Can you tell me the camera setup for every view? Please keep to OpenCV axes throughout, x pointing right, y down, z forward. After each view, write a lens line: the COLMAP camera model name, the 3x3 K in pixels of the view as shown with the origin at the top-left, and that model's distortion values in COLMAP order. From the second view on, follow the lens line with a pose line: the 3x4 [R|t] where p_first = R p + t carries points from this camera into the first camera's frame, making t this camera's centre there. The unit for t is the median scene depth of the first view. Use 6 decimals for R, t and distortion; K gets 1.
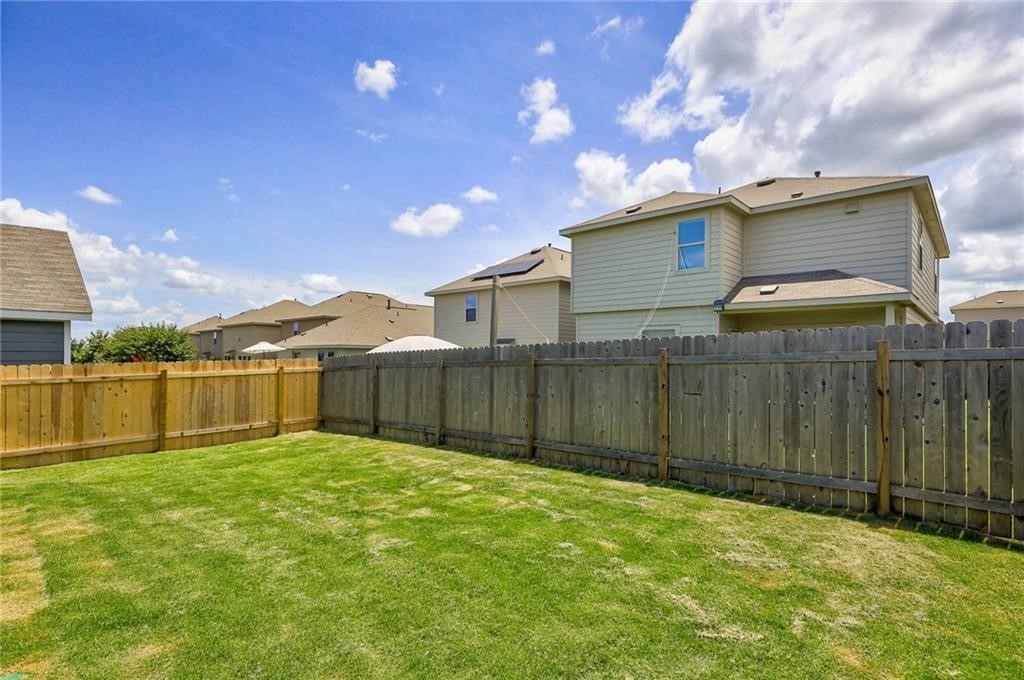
lens RADIAL K [[499.4, 0, 512.0], [0, 499.4, 340.0], [0, 0, 1]] dist [0.050039, 0.000046]
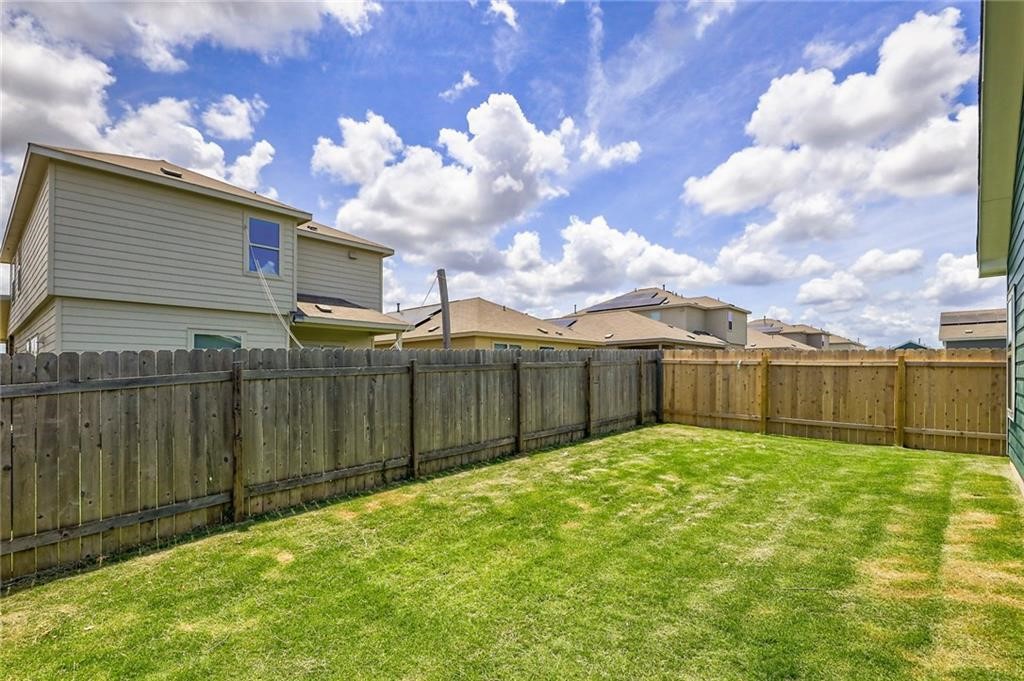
lens RADIAL K [[485.6, 0, 510.5], [0, 485.6, 371.6], [0, 0, 1]] dist [0.001093, 0.000019]
pose [[-0.008633, -0.003681, 0.999956, -1.059554], [-0.020846, 0.999777, 0.003500, 0.055344], [-0.999745, -0.020815, -0.008707, 1.057371]]
